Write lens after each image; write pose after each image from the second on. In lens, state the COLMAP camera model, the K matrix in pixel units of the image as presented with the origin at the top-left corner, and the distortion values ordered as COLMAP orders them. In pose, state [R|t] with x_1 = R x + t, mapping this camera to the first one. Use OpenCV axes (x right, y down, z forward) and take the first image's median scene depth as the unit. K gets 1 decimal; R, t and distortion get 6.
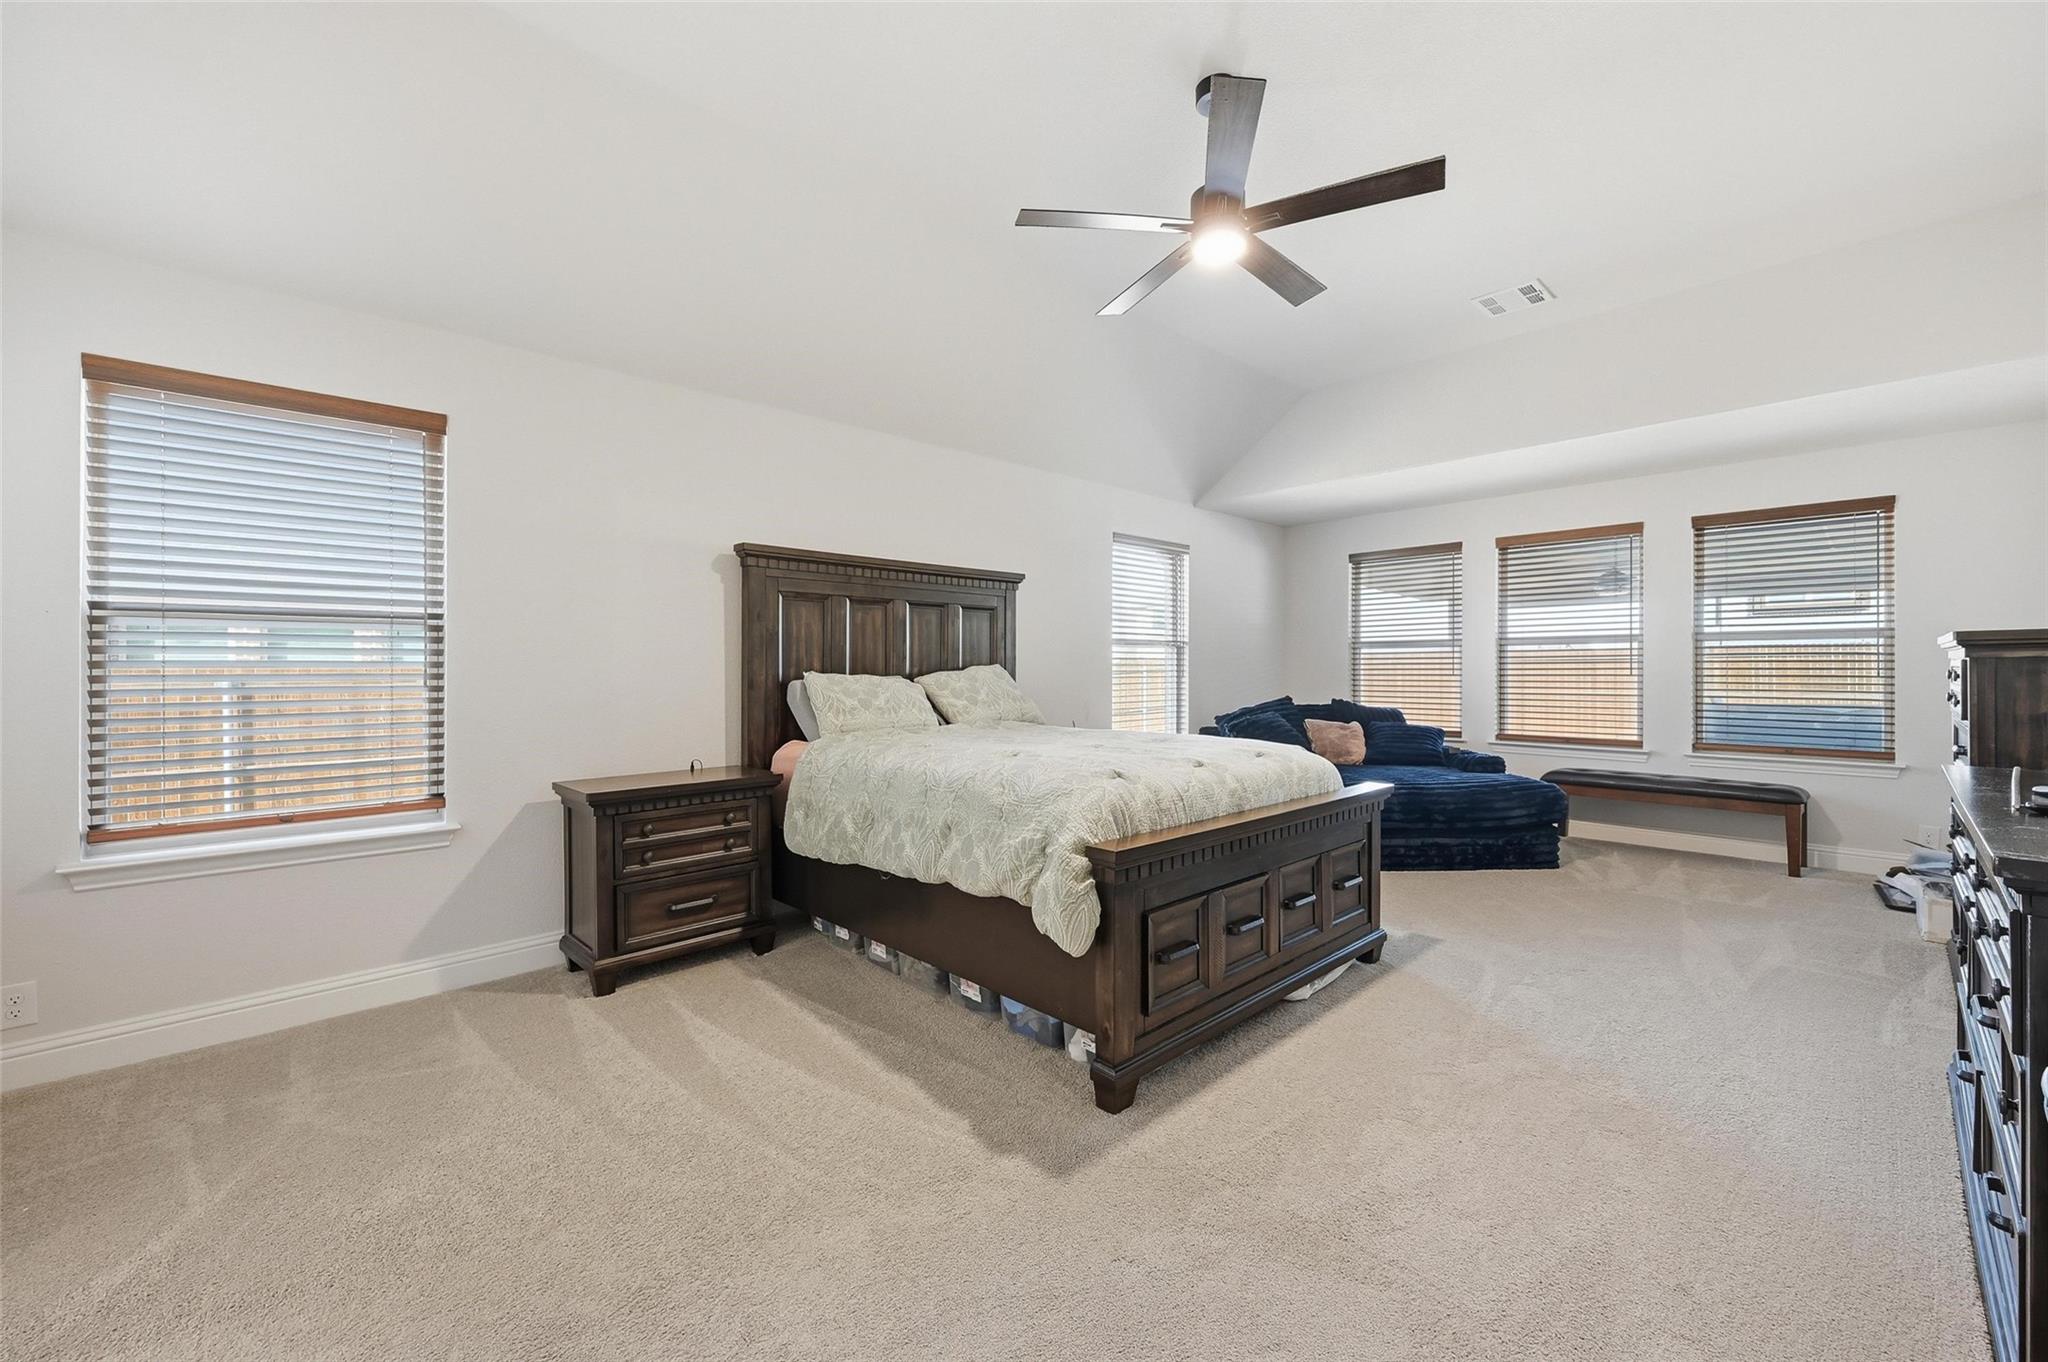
lens RADIAL K [[814.2, 0, 1023.9], [0, 814.2, 675.9], [0, 0, 1]] dist [0.001701, 0.000131]
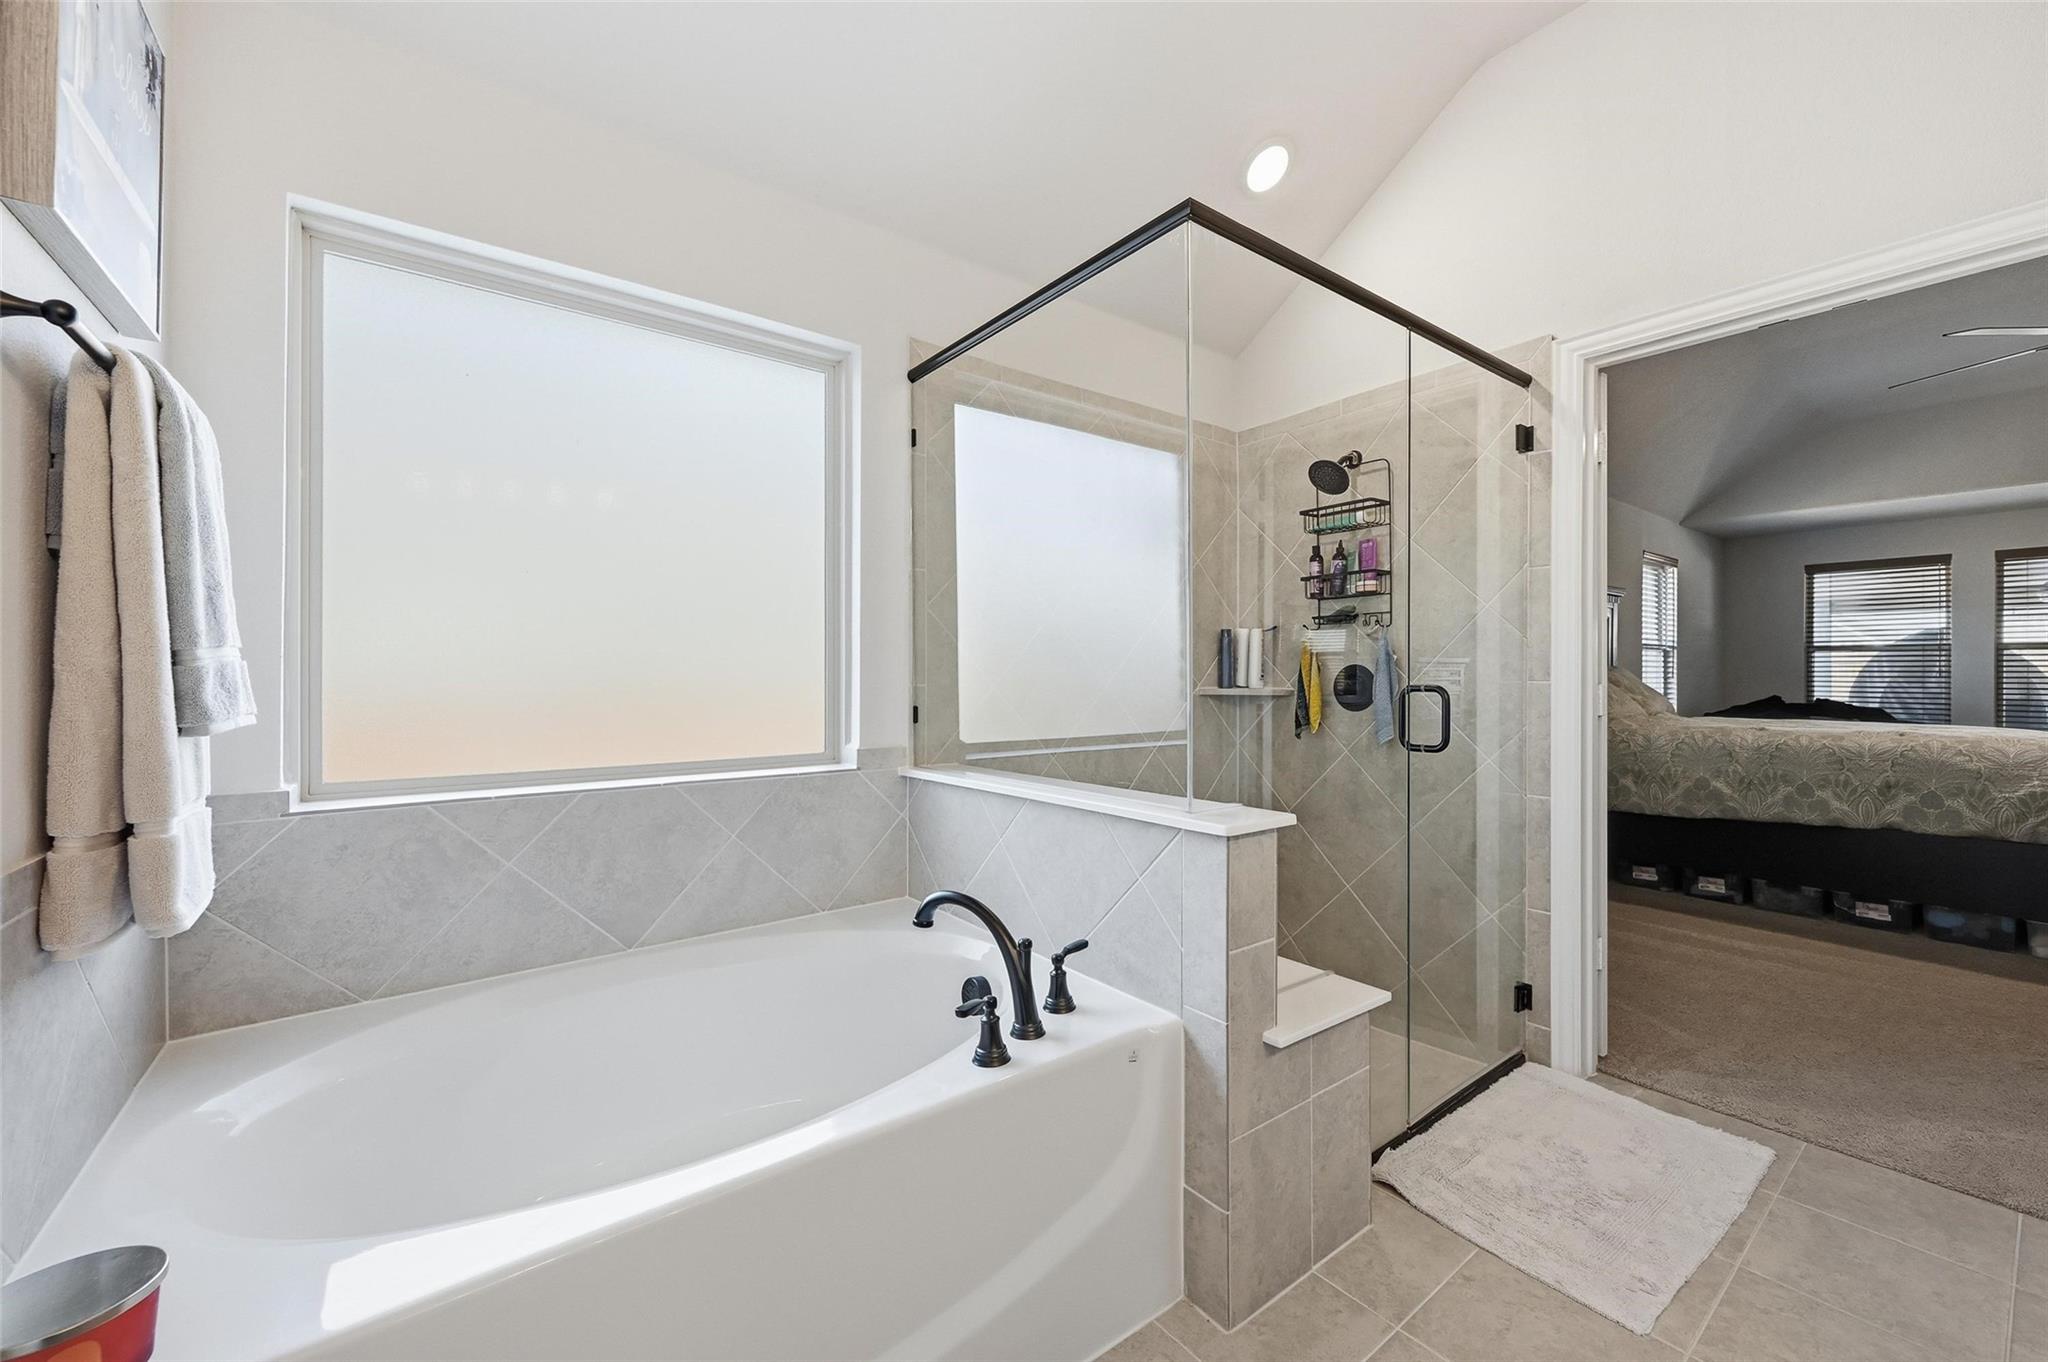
lens RADIAL K [[814.2, 0, 1026.8], [0, 814.2, 675.4], [0, 0, 1]] dist [0.001701, 0.000131]
pose [[0.994506, 0.004694, -0.104573, -1.158691], [-0.004899, 0.999987, -0.001698, 0.008795], [0.104564, 0.002201, 0.994516, -0.417104]]
